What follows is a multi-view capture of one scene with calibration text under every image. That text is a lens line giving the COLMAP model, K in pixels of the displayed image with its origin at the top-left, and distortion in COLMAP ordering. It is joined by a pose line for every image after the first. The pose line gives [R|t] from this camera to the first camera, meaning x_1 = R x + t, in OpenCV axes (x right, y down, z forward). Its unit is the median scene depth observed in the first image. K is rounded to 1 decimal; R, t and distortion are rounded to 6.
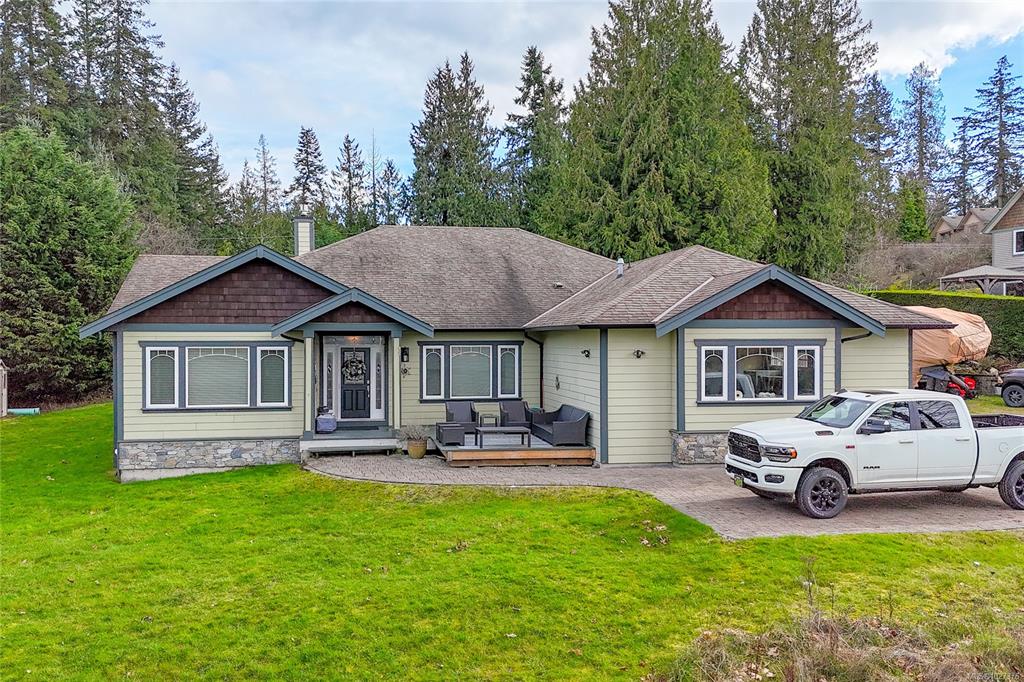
lens RADIAL K [[894.1, 0, 484.7], [0, 894.1, 340.8], [0, 0, 1]] dist [0.036136, -0.002698]
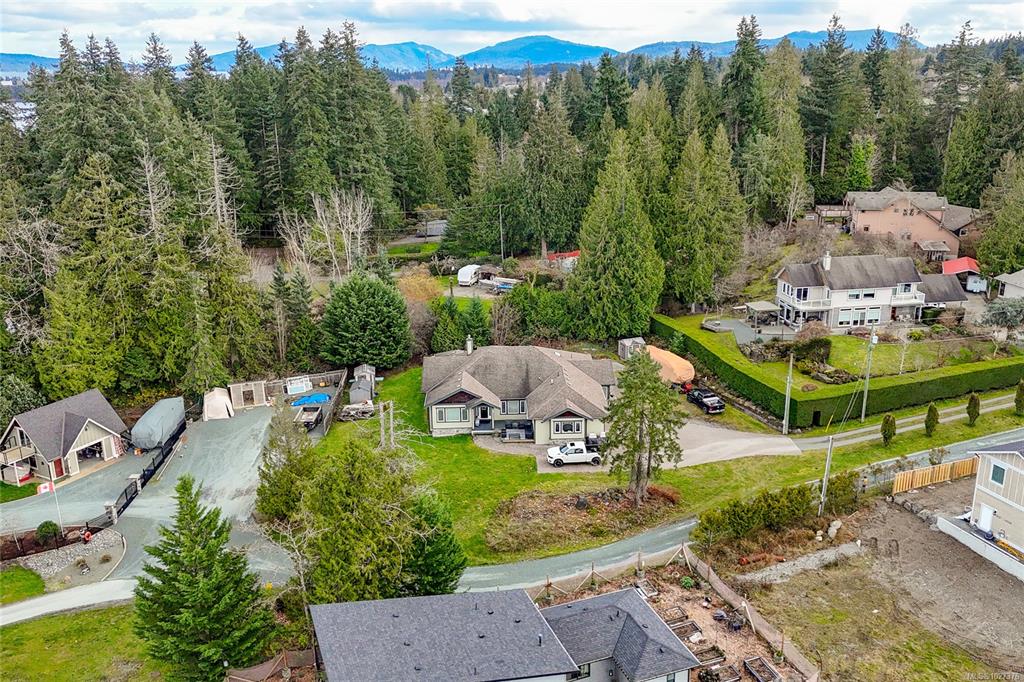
lens RADIAL K [[839.5, 0, 512.0], [0, 839.5, 341.0], [0, 0, 1]] dist [0.110430, 0.000041]
pose [[0.990718, 0.026016, -0.133421, 0.598090], [0.014542, 0.955597, 0.294317, -1.709641], [0.135154, -0.293525, 0.946349, -3.106769]]
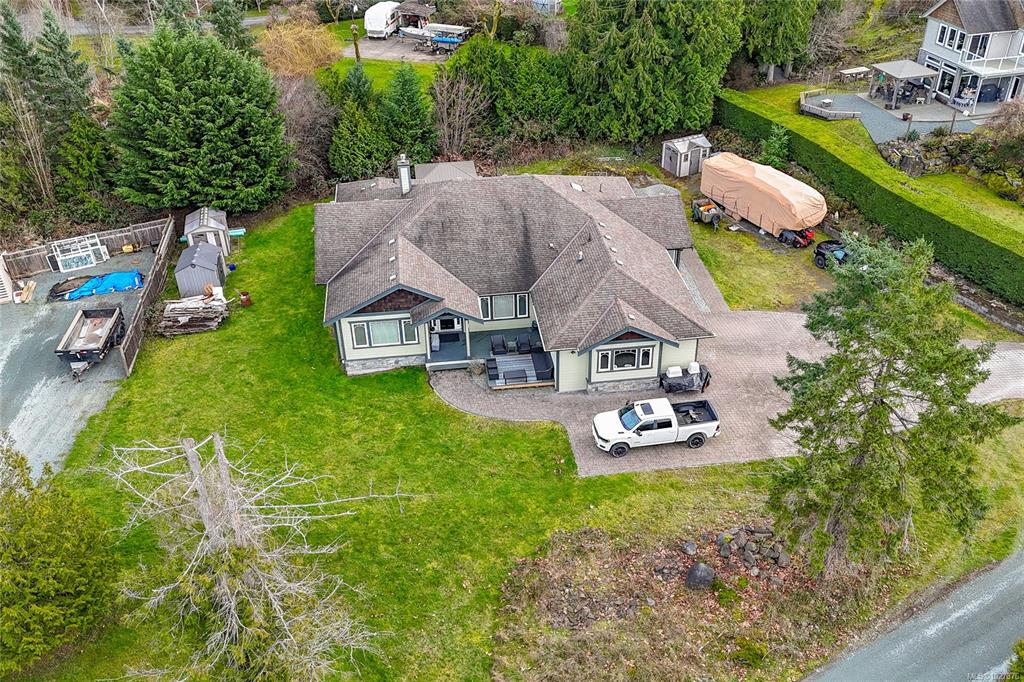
lens RADIAL K [[905.0, 0, 522.6], [0, 905.0, 327.4], [0, 0, 1]] dist [0.051559, -0.005442]
pose [[0.999587, 0.005311, -0.028225, 0.108070], [0.010525, 0.846636, 0.532069, -1.280383], [0.026722, -0.532147, 0.846230, -0.941877]]
